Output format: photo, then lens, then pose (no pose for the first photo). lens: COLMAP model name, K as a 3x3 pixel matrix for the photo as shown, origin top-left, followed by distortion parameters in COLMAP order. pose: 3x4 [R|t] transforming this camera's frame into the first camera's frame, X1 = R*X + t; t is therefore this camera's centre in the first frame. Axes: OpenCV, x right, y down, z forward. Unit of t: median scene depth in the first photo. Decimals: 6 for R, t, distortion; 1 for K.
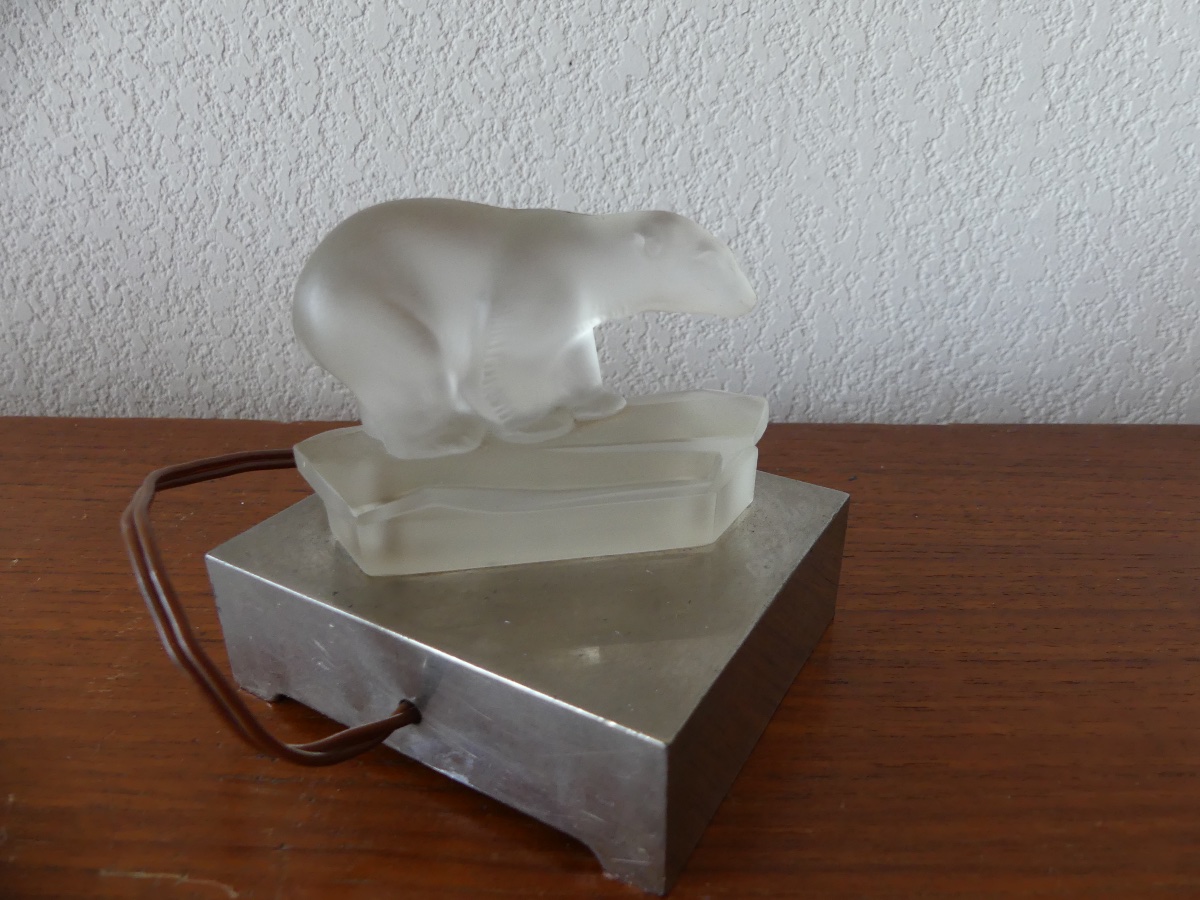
lens RADIAL K [[870.9, 0, 599.7], [0, 870.9, 448.0], [0, 0, 1]] dist [0.010092, -0.026729]
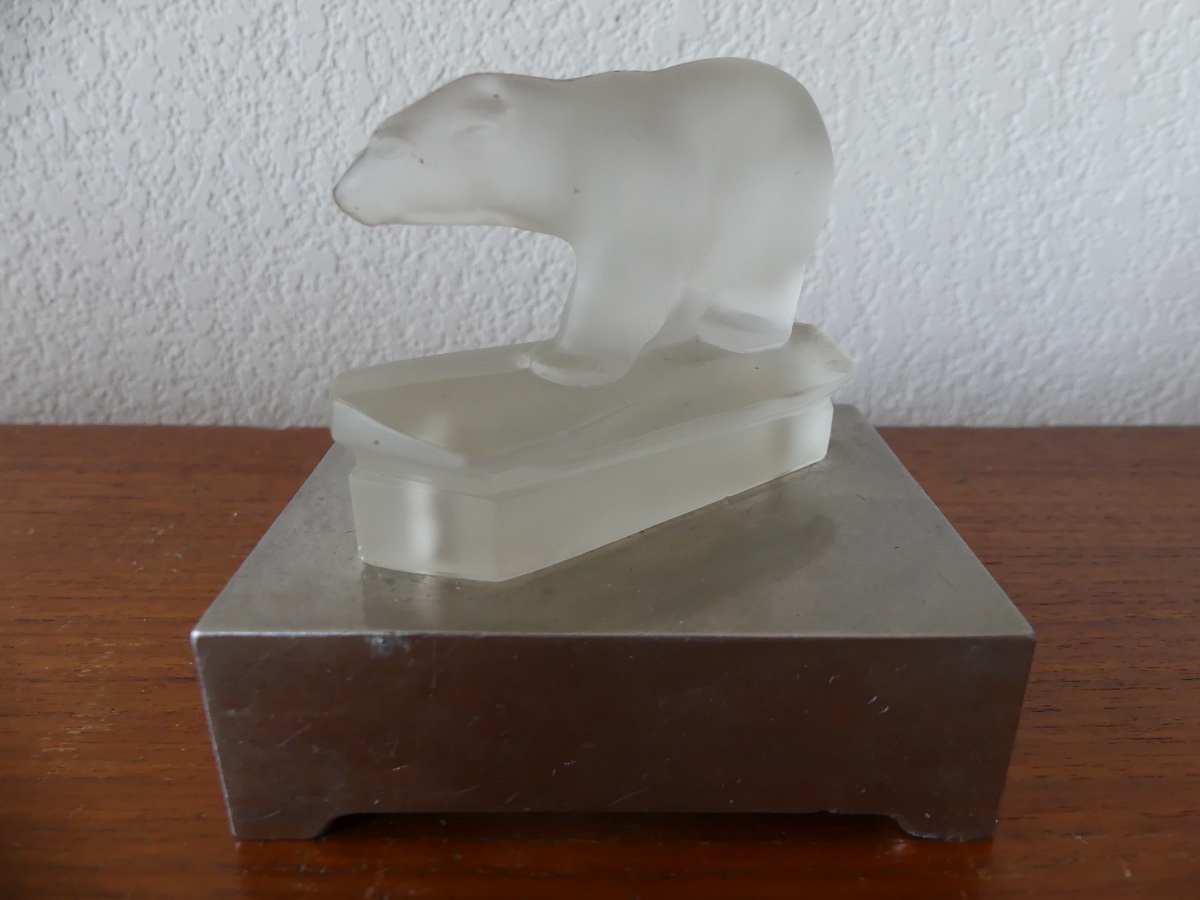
lens RADIAL K [[870.9, 0, 604.1], [0, 870.9, 449.6], [0, 0, 1]] dist [0.010092, -0.026729]
pose [[0.997570, -0.006297, 0.069391, -0.106983], [0.011096, 0.997556, -0.068991, 0.053117], [-0.068787, 0.069593, 0.995201, 0.146692]]
